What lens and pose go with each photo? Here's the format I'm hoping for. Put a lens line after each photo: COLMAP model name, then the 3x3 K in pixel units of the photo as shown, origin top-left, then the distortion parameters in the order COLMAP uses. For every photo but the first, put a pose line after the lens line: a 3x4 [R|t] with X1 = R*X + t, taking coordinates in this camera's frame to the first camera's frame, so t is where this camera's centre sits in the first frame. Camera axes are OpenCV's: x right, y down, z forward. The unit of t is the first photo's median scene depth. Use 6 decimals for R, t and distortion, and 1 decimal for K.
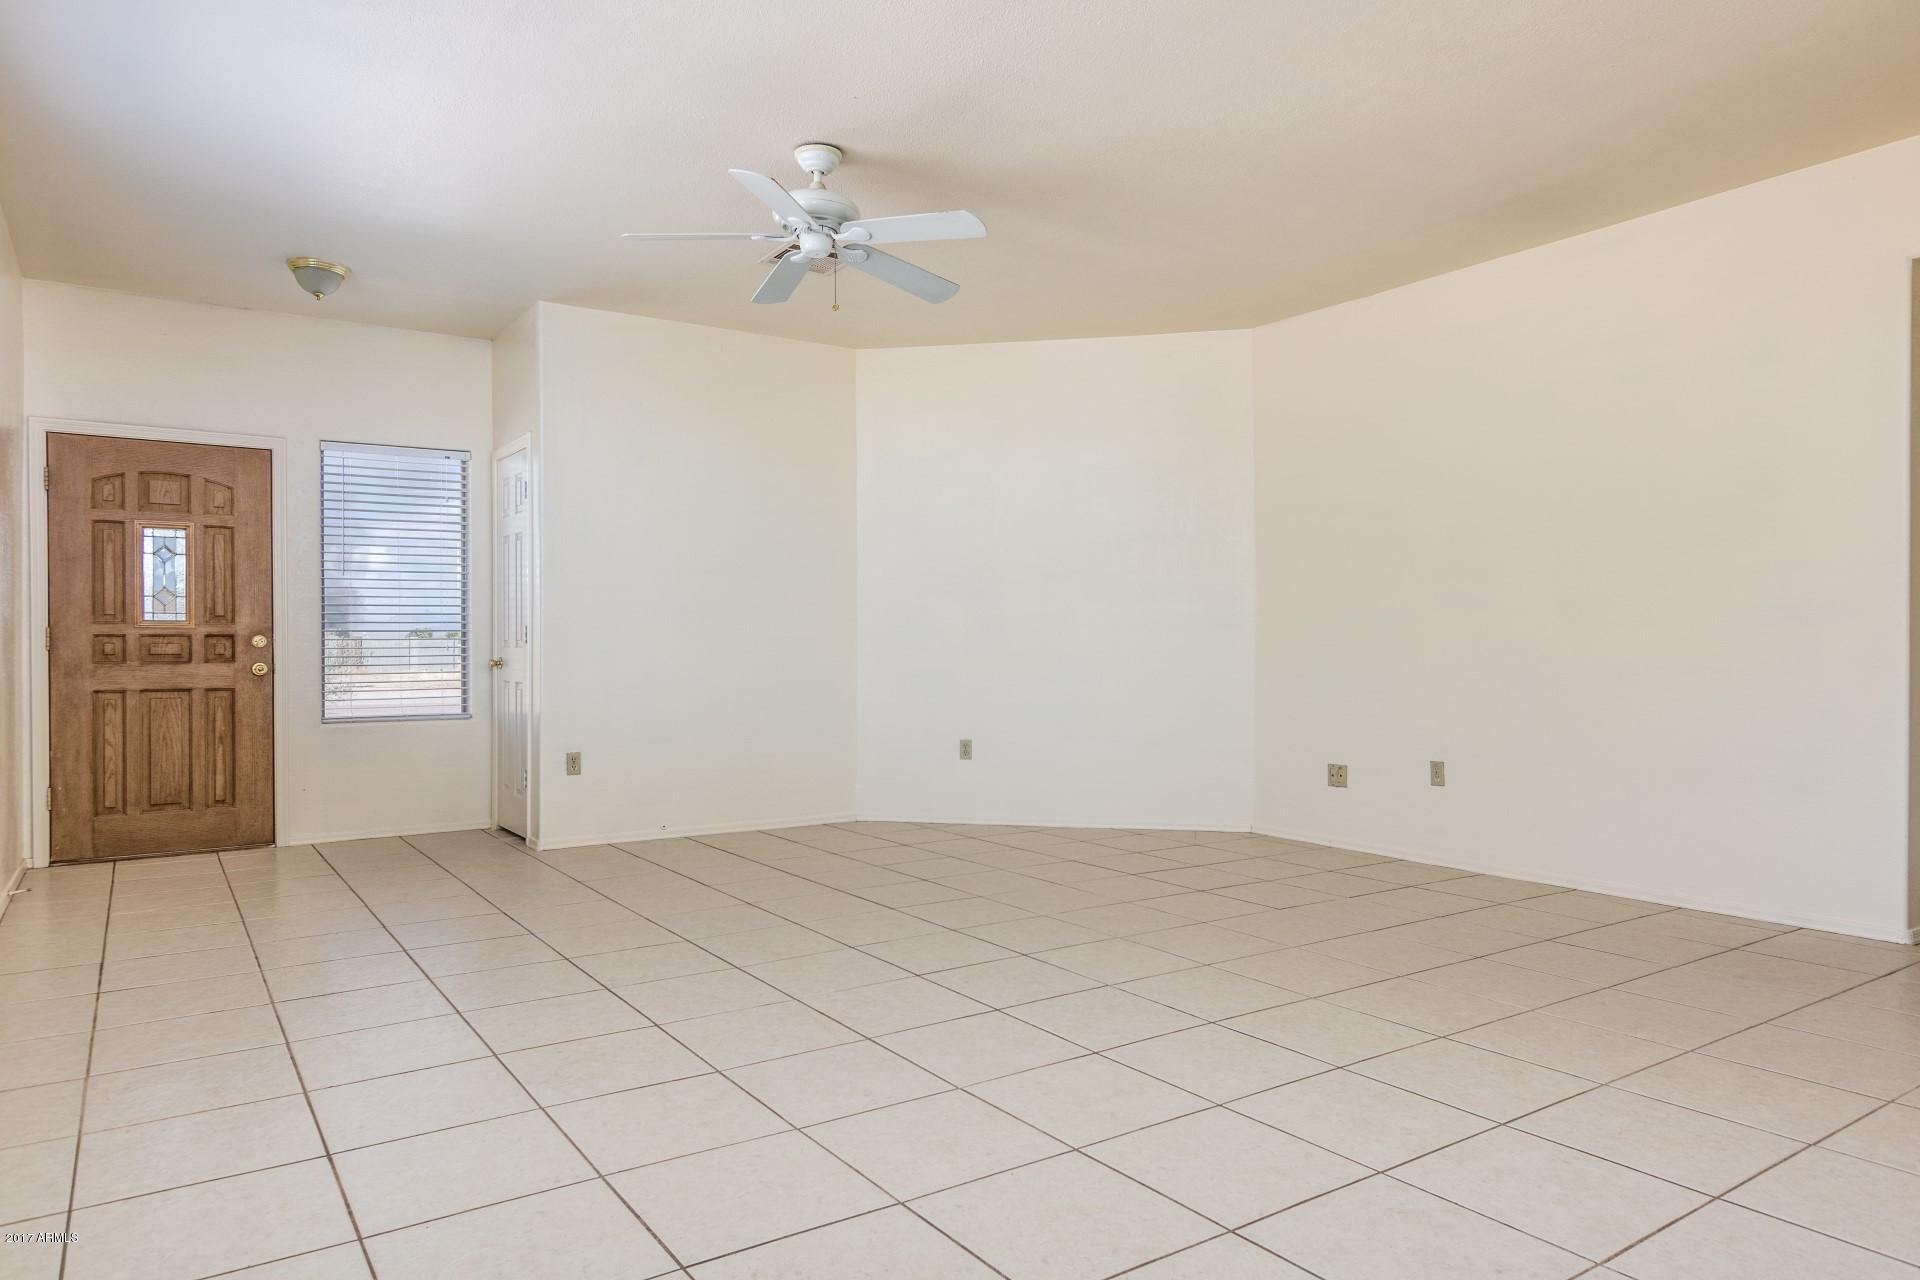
lens RADIAL K [[1187.1, 0, 958.9], [0, 1187.1, 636.0], [0, 0, 1]] dist [0.002896, -0.000523]
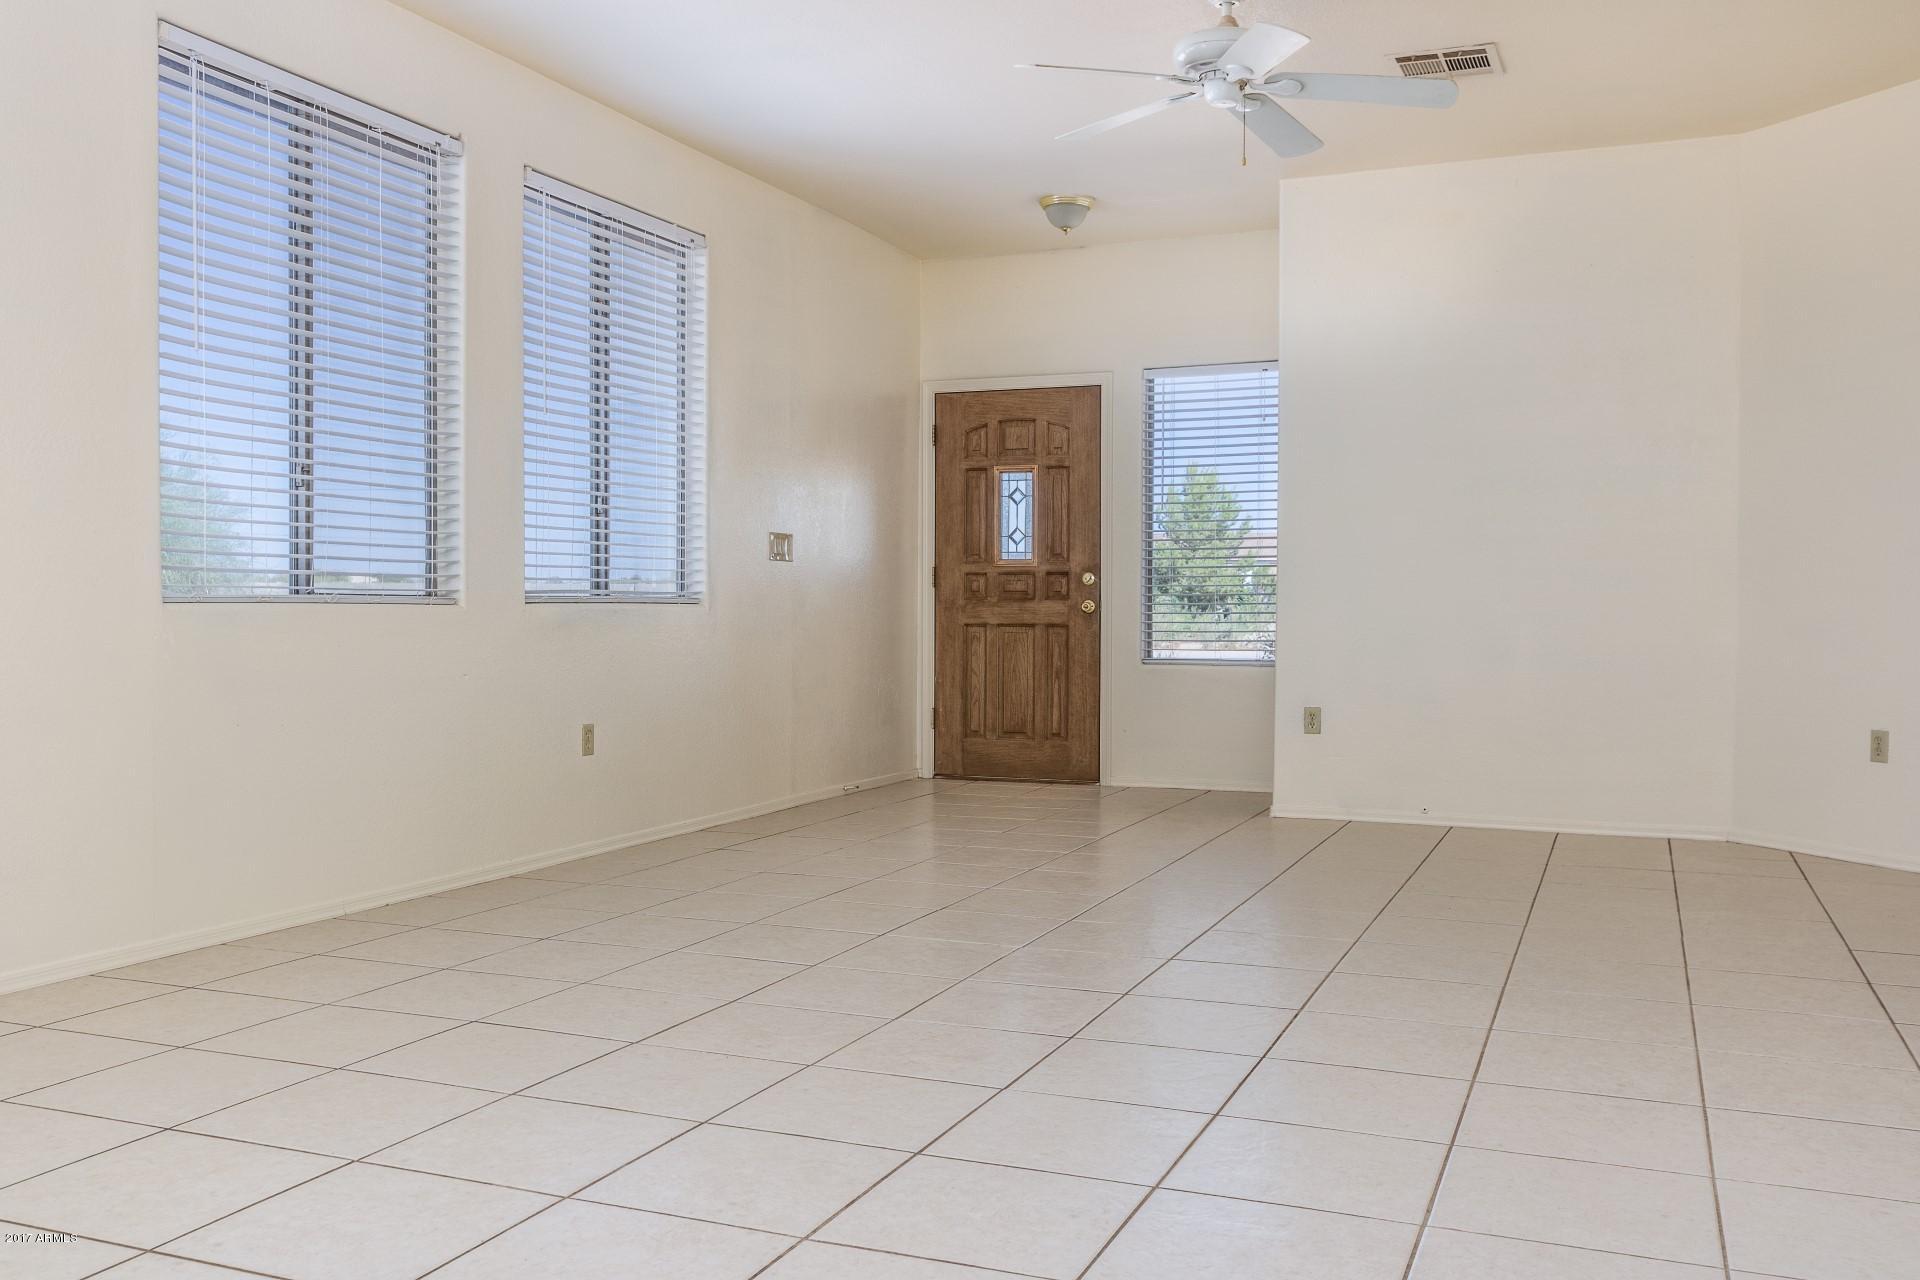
lens RADIAL K [[1660.7, 0, 958.0], [0, 1660.7, 646.8], [0, 0, 1]] dist [-0.091193, 0.000839]
pose [[0.548321, 0.026476, -0.835849, 0.537179], [0.003172, 0.999426, 0.033739, 0.014599], [0.836262, -0.021151, 0.547922, 0.144684]]
